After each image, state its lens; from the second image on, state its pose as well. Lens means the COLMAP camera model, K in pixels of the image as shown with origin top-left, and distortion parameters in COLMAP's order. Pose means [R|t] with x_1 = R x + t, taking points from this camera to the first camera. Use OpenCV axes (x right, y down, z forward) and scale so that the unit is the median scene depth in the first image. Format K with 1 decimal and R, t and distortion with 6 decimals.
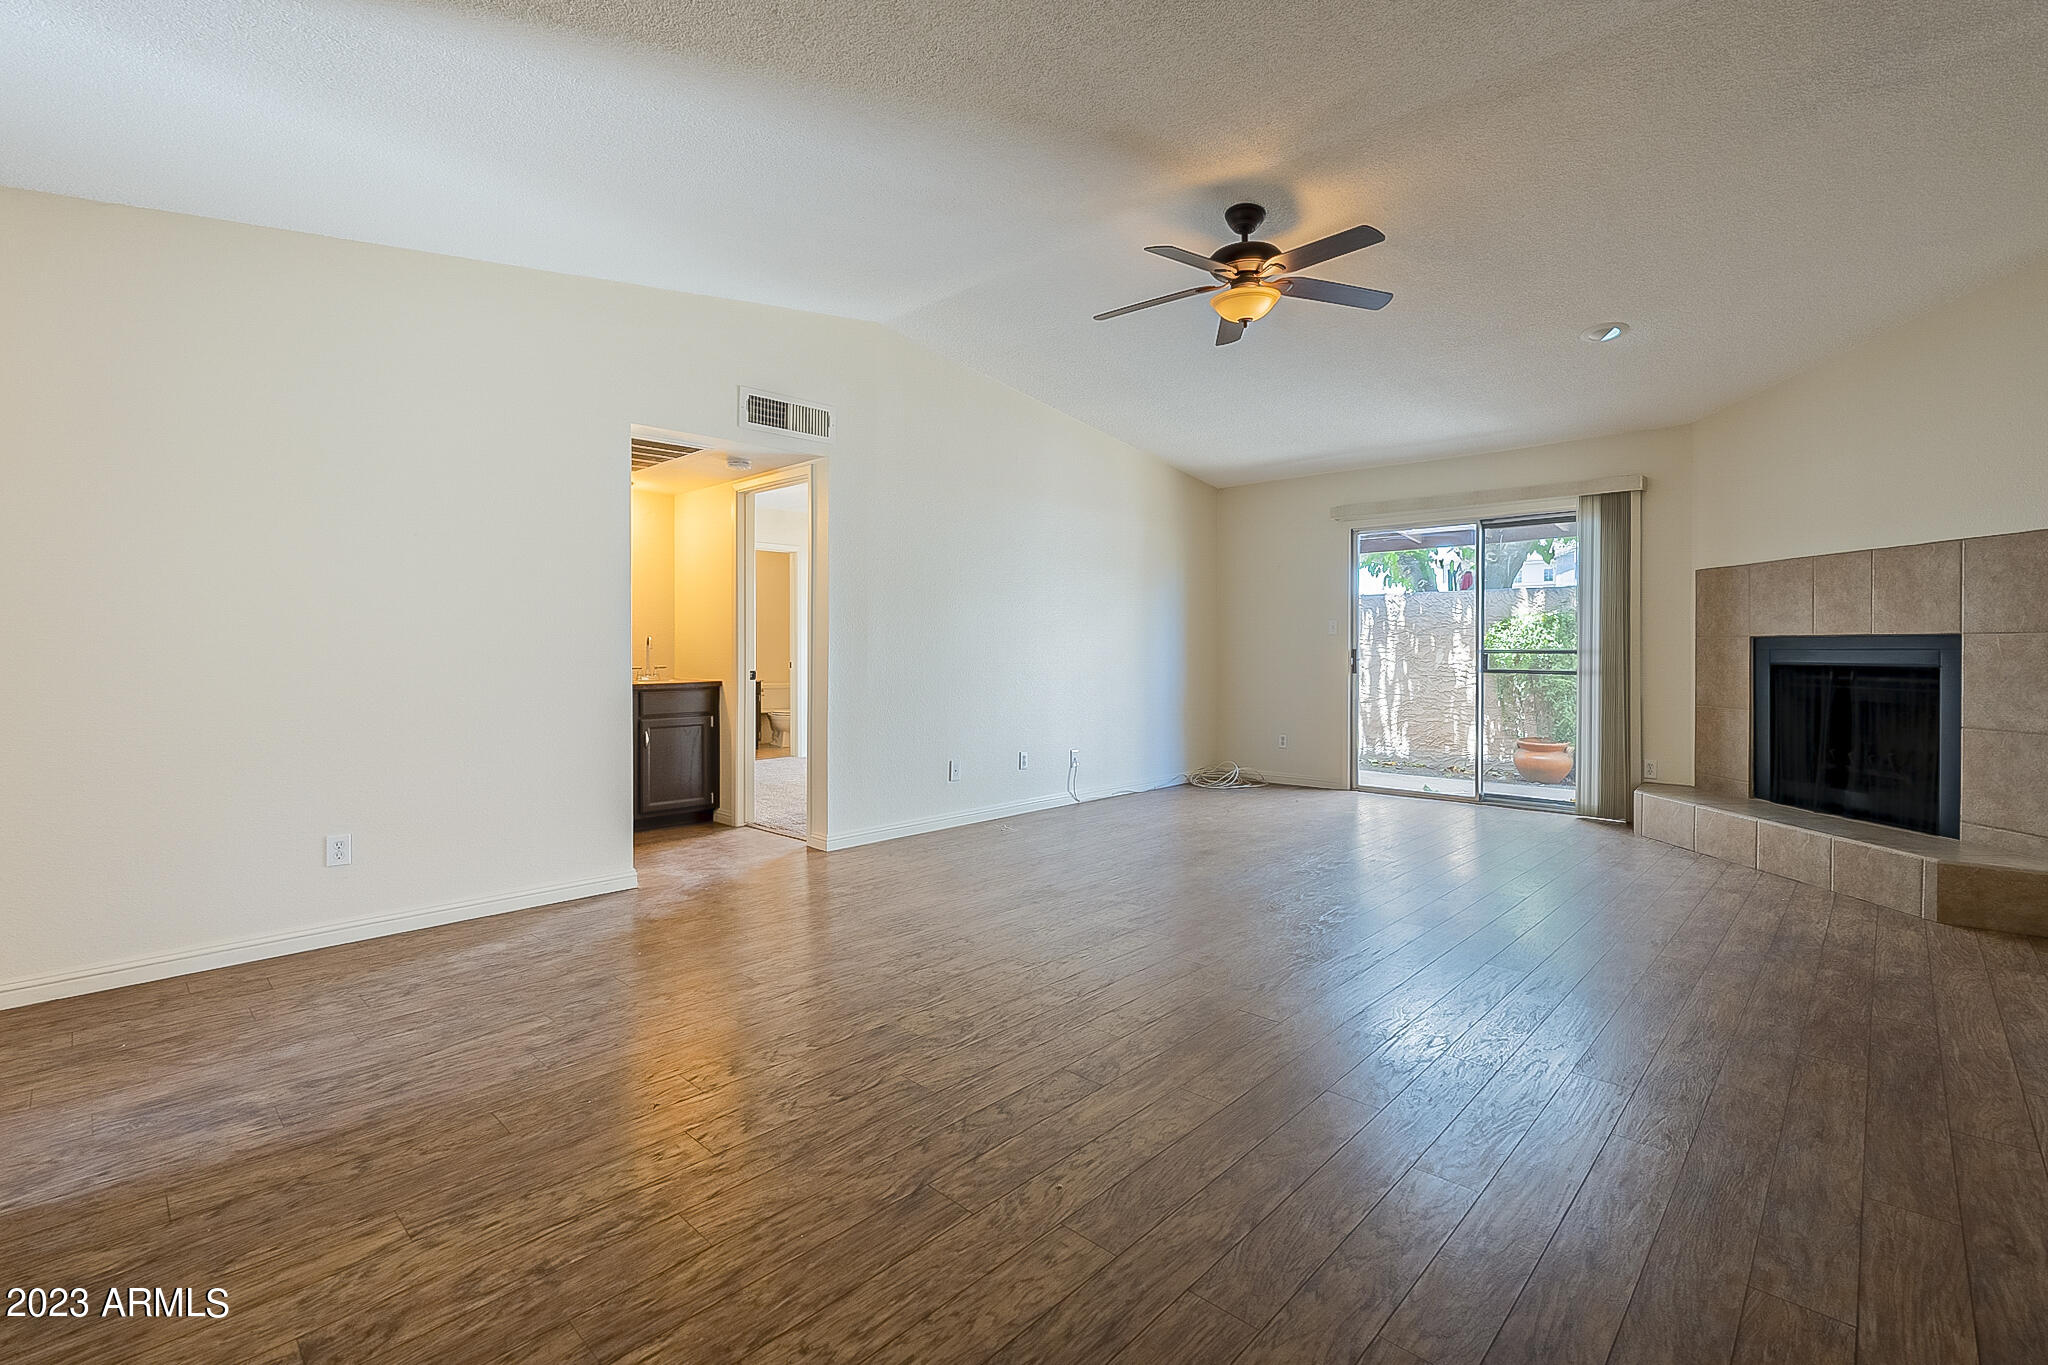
lens RADIAL K [[910.9, 0, 1035.3], [0, 910.9, 657.5], [0, 0, 1]] dist [-0.006601, 0.000993]
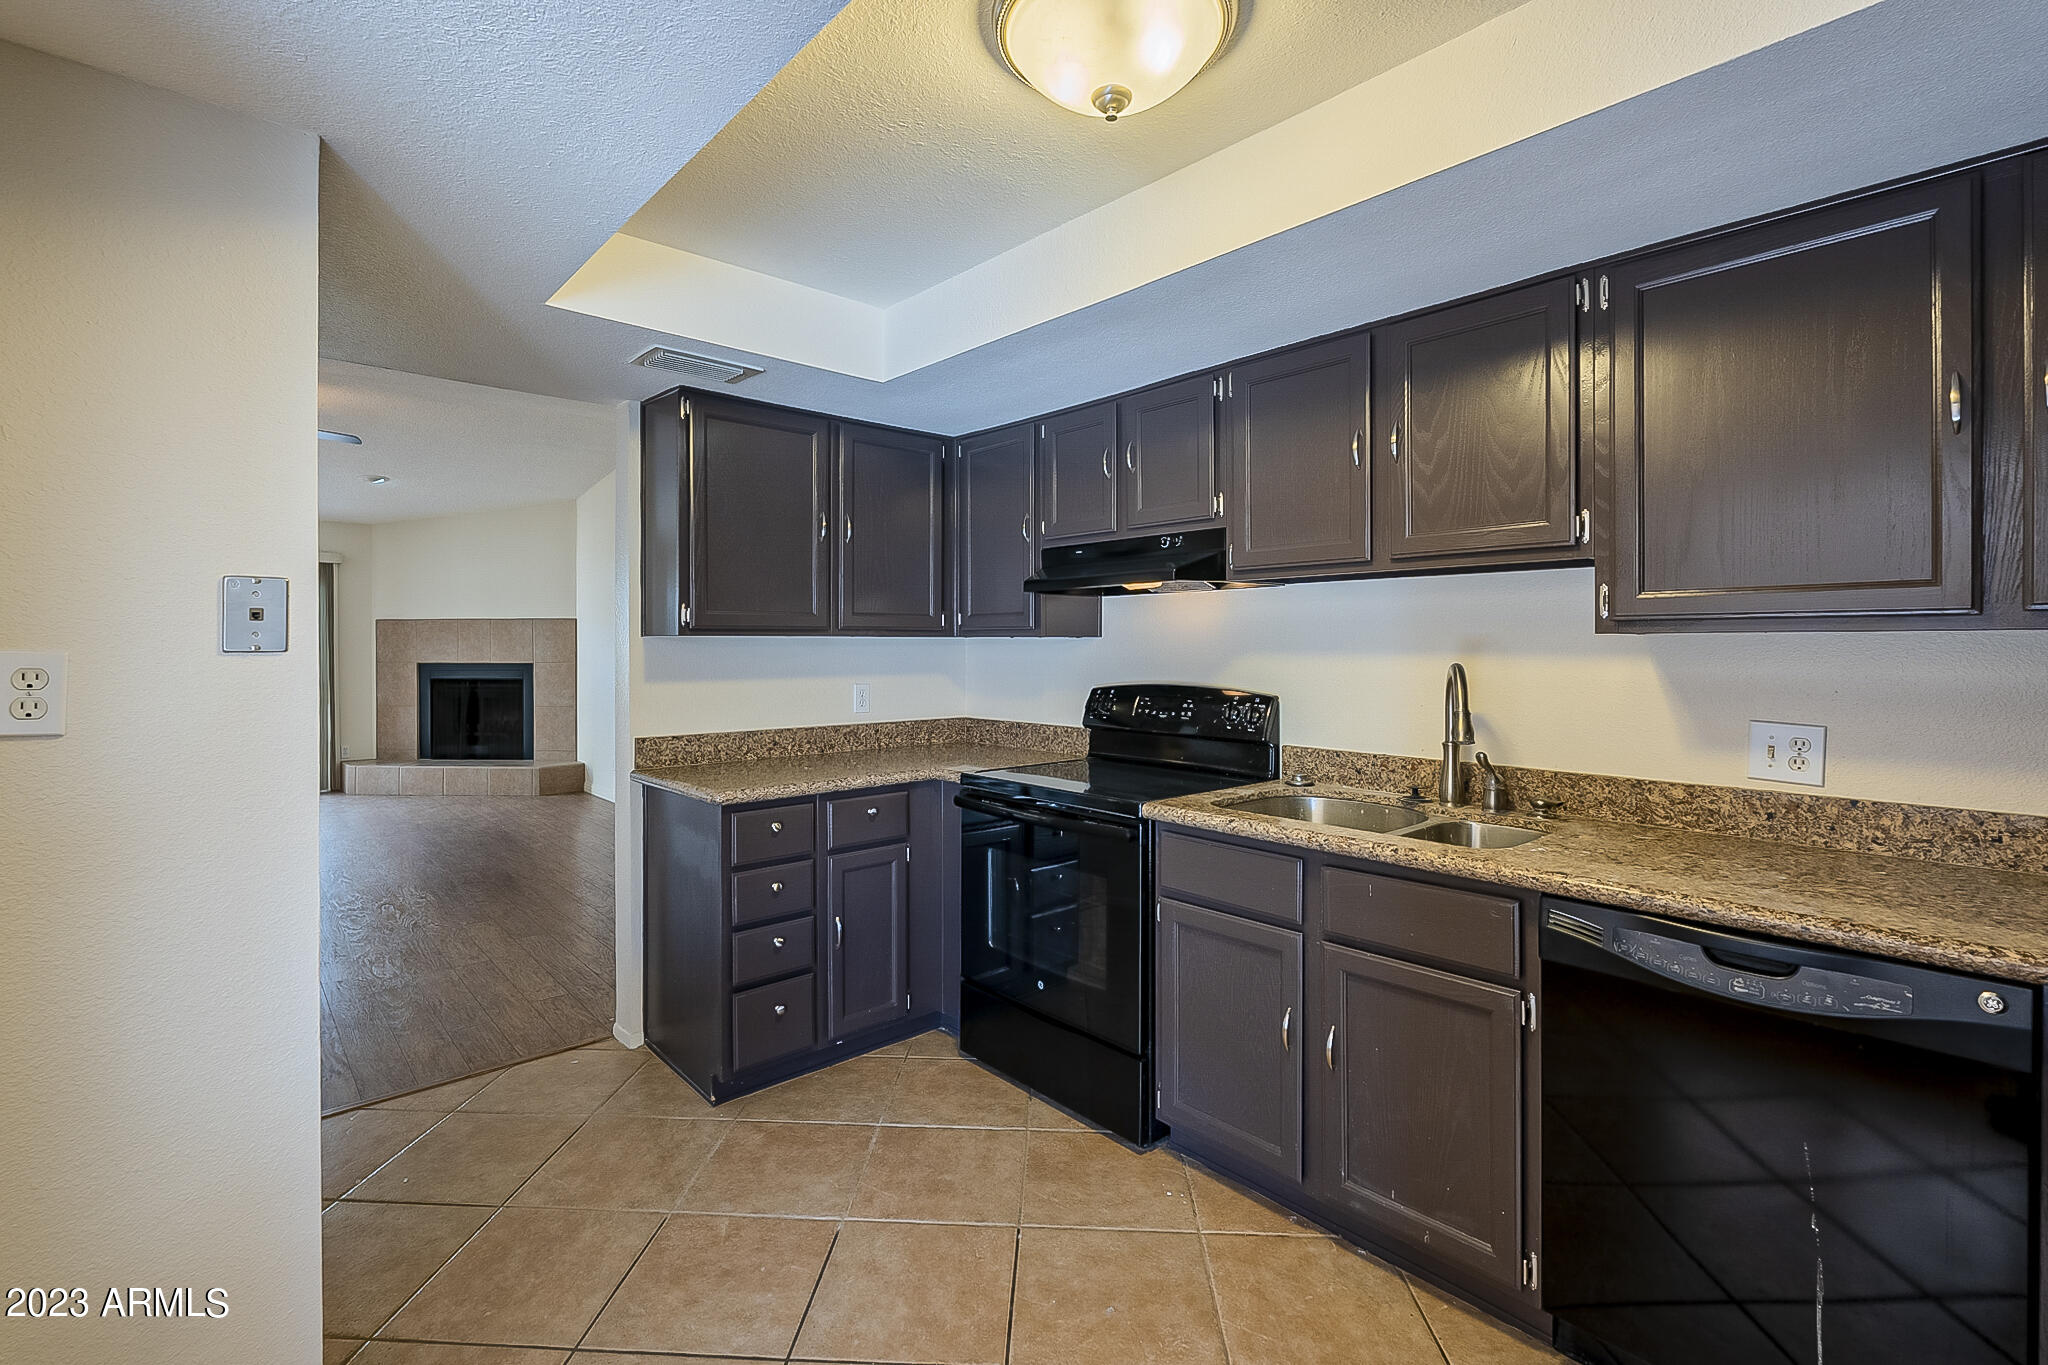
lens RADIAL K [[910.9, 0, 1004.5], [0, 910.9, 651.0], [0, 0, 1]] dist [-0.006601, 0.000993]
pose [[0.092871, -0.004917, 0.995666, -1.069088], [0.007636, 0.999962, 0.004226, -0.059339], [-0.995649, 0.007210, 0.092905, -0.323511]]
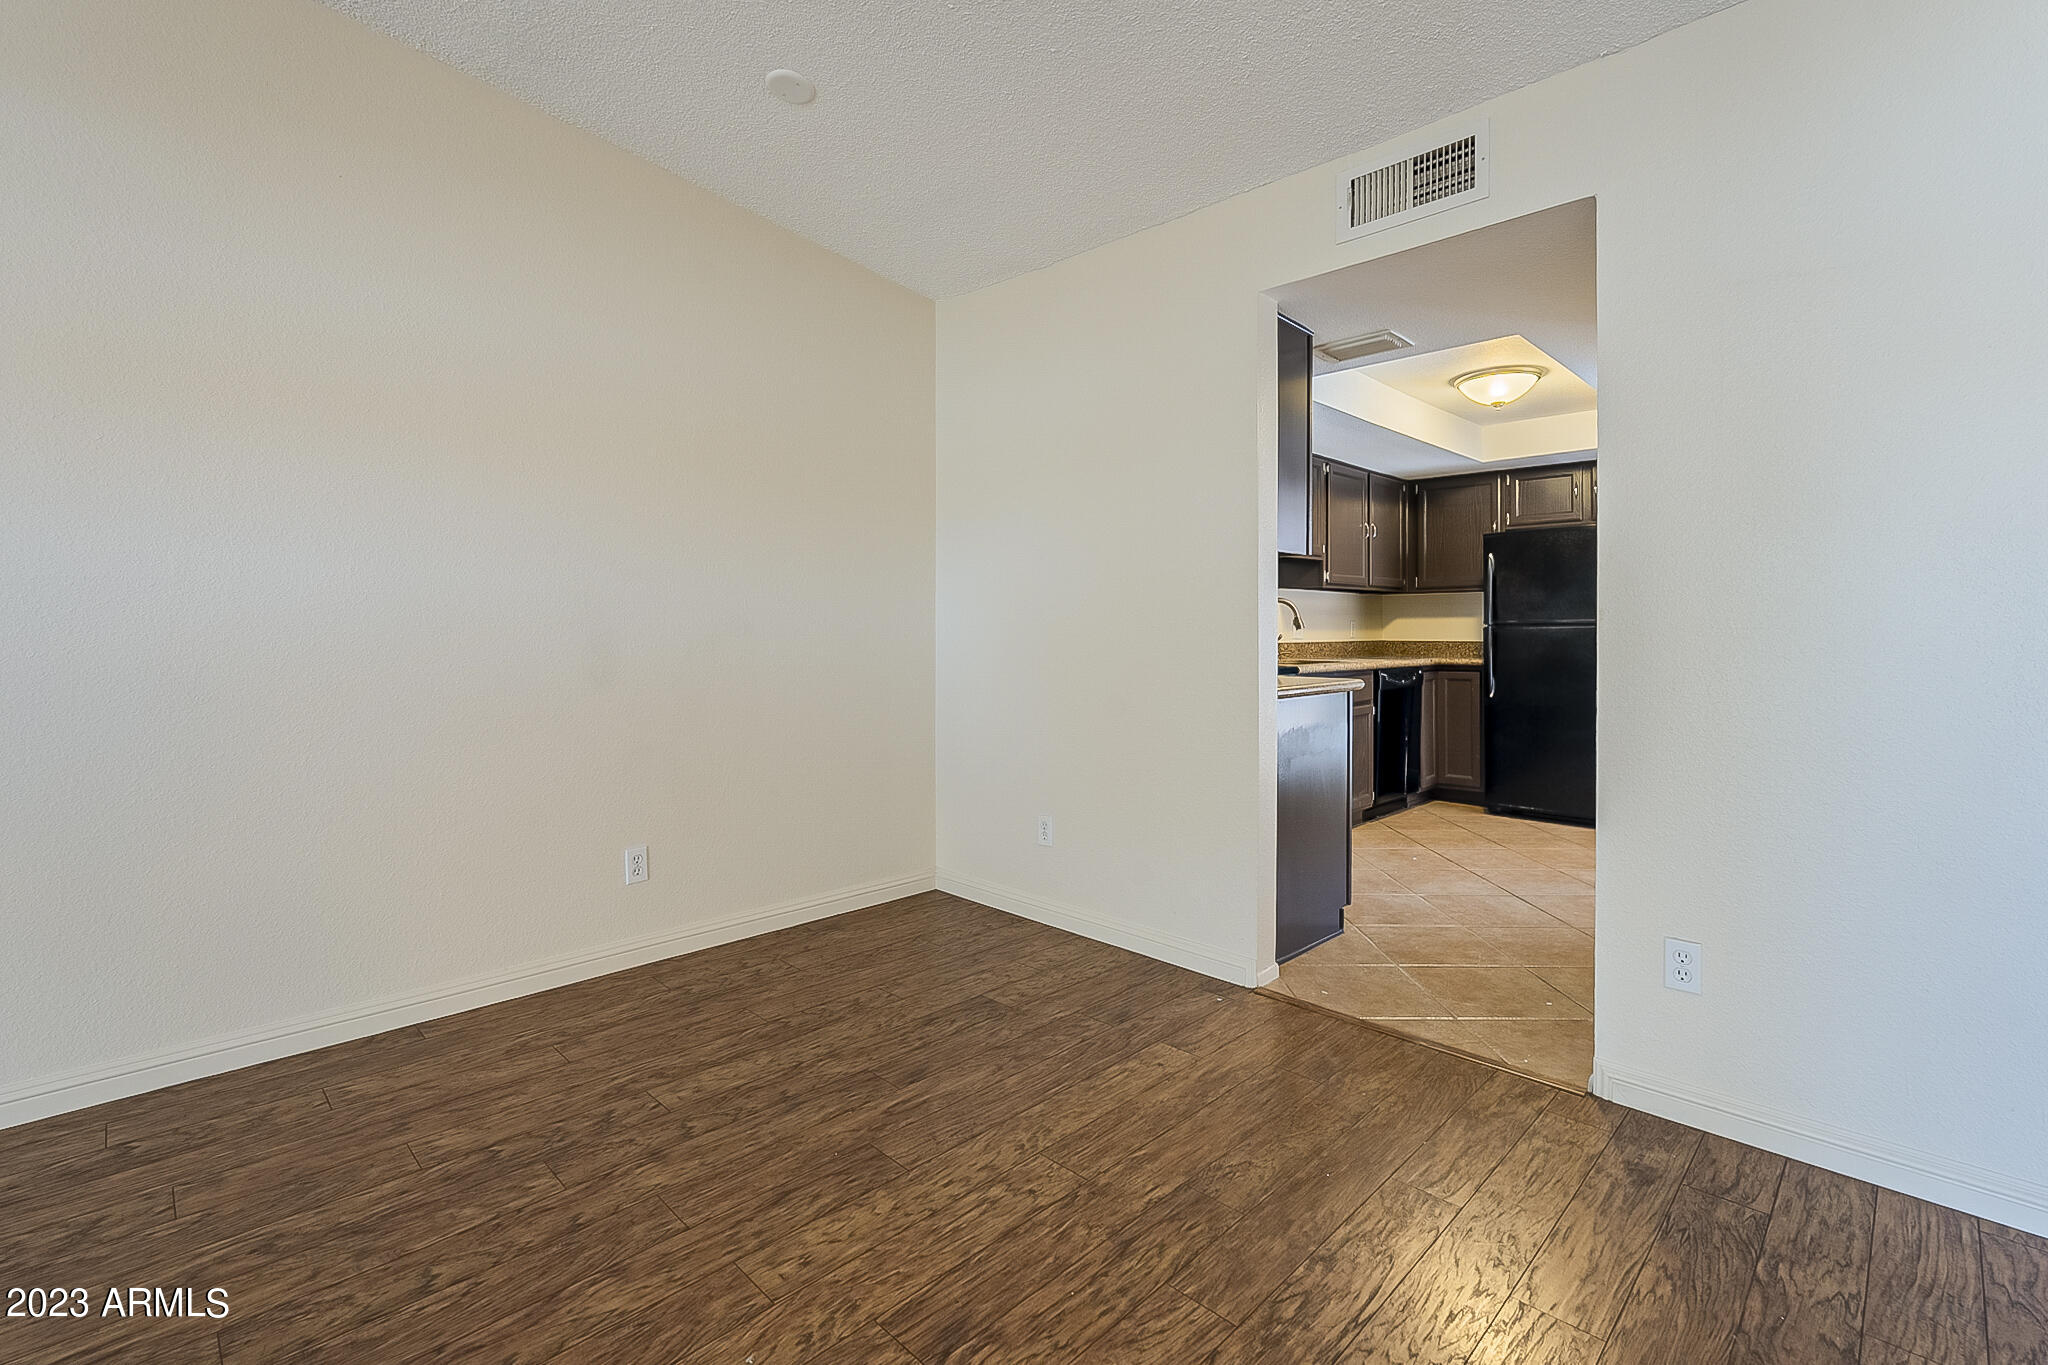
lens RADIAL K [[910.9, 0, 1025.8], [0, 910.9, 631.0], [0, 0, 1]] dist [-0.006601, 0.000993]
pose [[-0.999547, 0.001938, 0.030045, -0.108961], [0.002151, 0.999973, 0.007074, -0.005675], [-0.030030, 0.007136, -0.999524, 0.854753]]
